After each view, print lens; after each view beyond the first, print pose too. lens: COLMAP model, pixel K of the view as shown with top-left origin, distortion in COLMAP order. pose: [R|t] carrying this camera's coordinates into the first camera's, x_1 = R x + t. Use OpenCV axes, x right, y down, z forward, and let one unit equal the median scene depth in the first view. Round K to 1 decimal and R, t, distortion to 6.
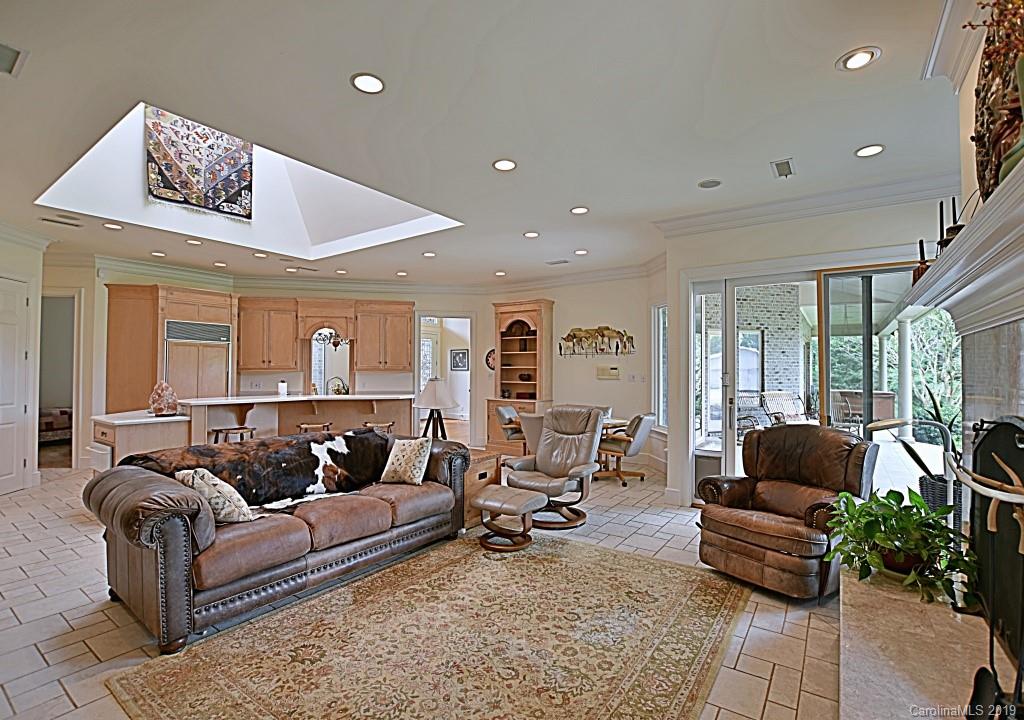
lens RADIAL K [[476.1, 0, 513.6], [0, 476.1, 362.9], [0, 0, 1]] dist [-0.027791, 0.002471]
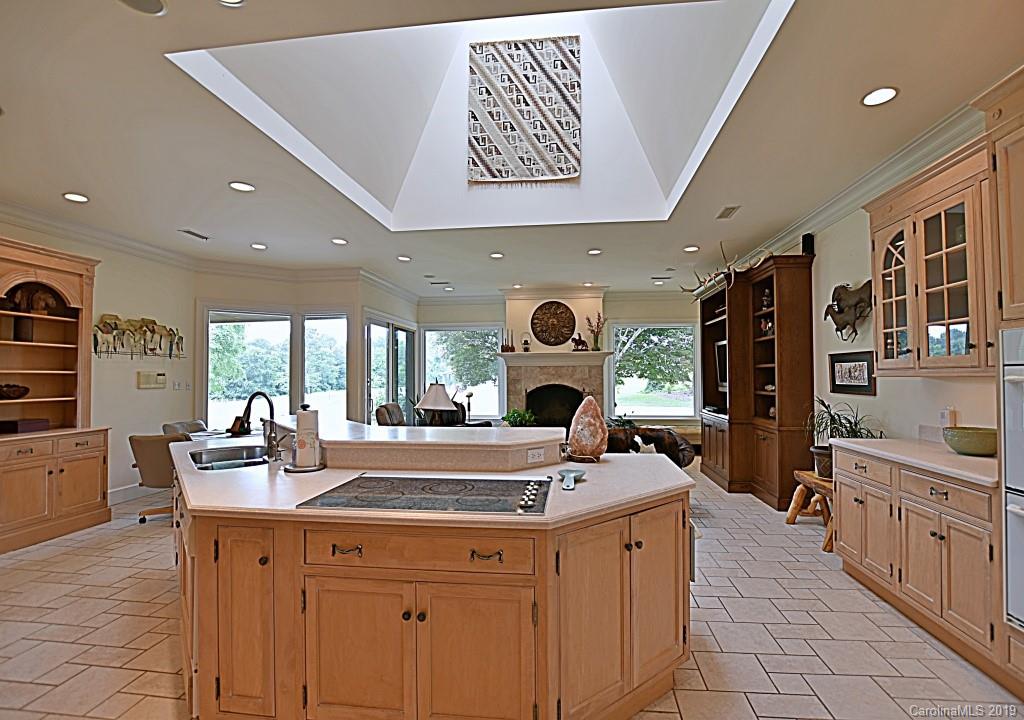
lens RADIAL K [[476.1, 0, 517.7], [0, 476.1, 364.2], [0, 0, 1]] dist [-0.027791, 0.002471]
pose [[-0.475793, 0.019717, 0.879336, -0.989103], [-0.009316, 0.999580, -0.027454, 0.014018], [-0.879508, -0.021254, -0.475410, 1.100382]]
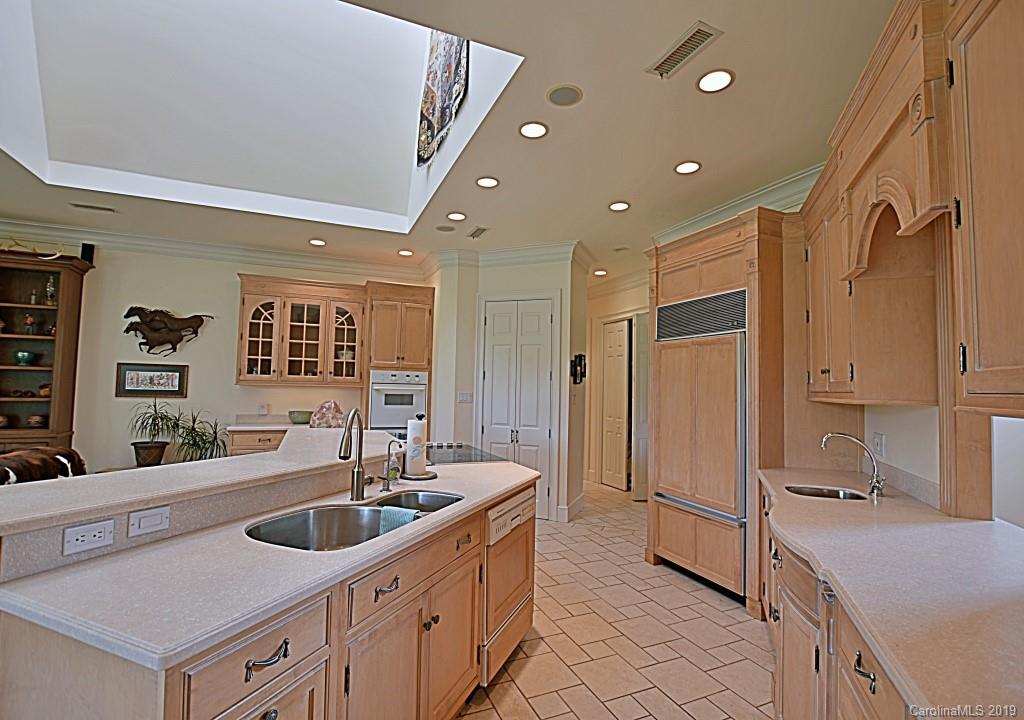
lens RADIAL K [[476.1, 0, 519.1], [0, 476.1, 364.2], [0, 0, 1]] dist [-0.027791, 0.002471]
pose [[-0.515318, -0.060267, -0.854877, -0.185744], [-0.012480, 0.997946, -0.062830, 0.019929], [0.856908, -0.021708, -0.515012, 1.371640]]
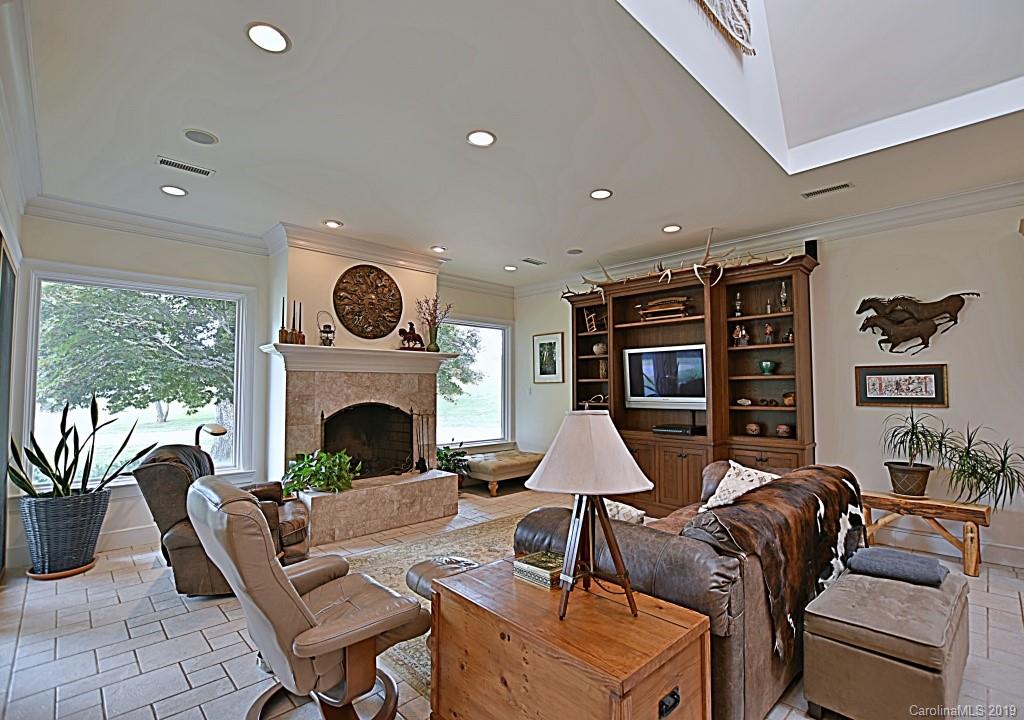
lens RADIAL K [[476.1, 0, 519.2], [0, 476.1, 360.7], [0, 0, 1]] dist [-0.027791, 0.002471]
pose [[-0.984401, 0.009534, 0.175682, -0.144555], [-0.002433, 0.997697, -0.067780, 0.015143], [-0.175924, -0.067150, -0.982111, 1.116641]]
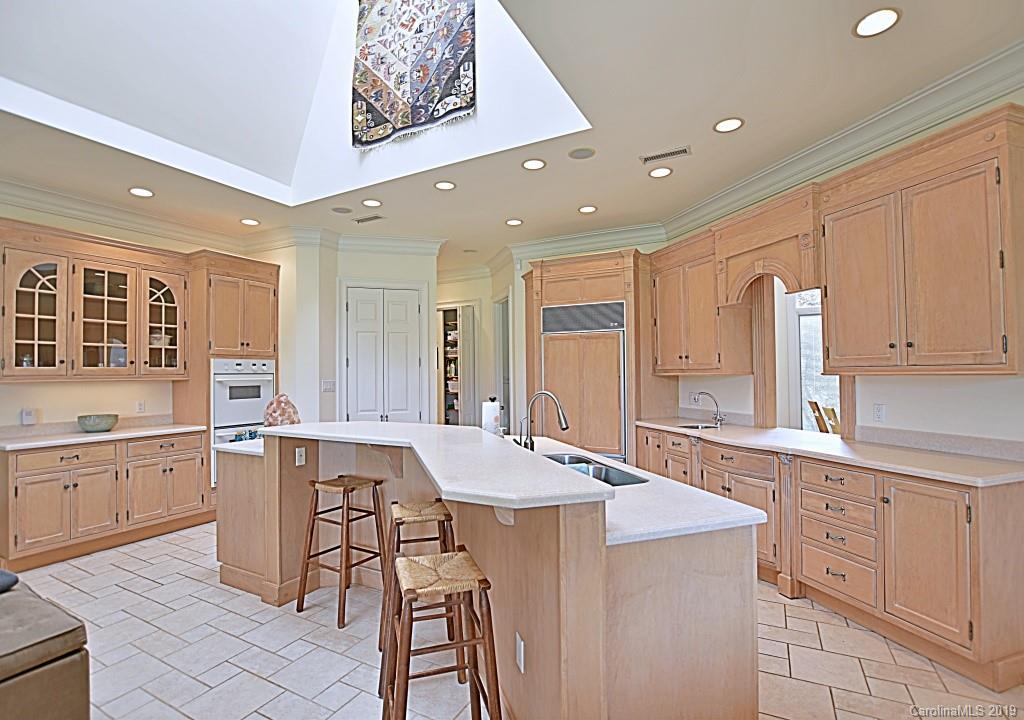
lens RADIAL K [[476.1, 0, 513.2], [0, 476.1, 363.3], [0, 0, 1]] dist [-0.027791, 0.002471]
pose [[0.132306, -0.028046, -0.990812, -0.001908], [0.026598, 0.999340, -0.024736, 0.016297], [0.990852, -0.023081, 0.132965, 1.016111]]
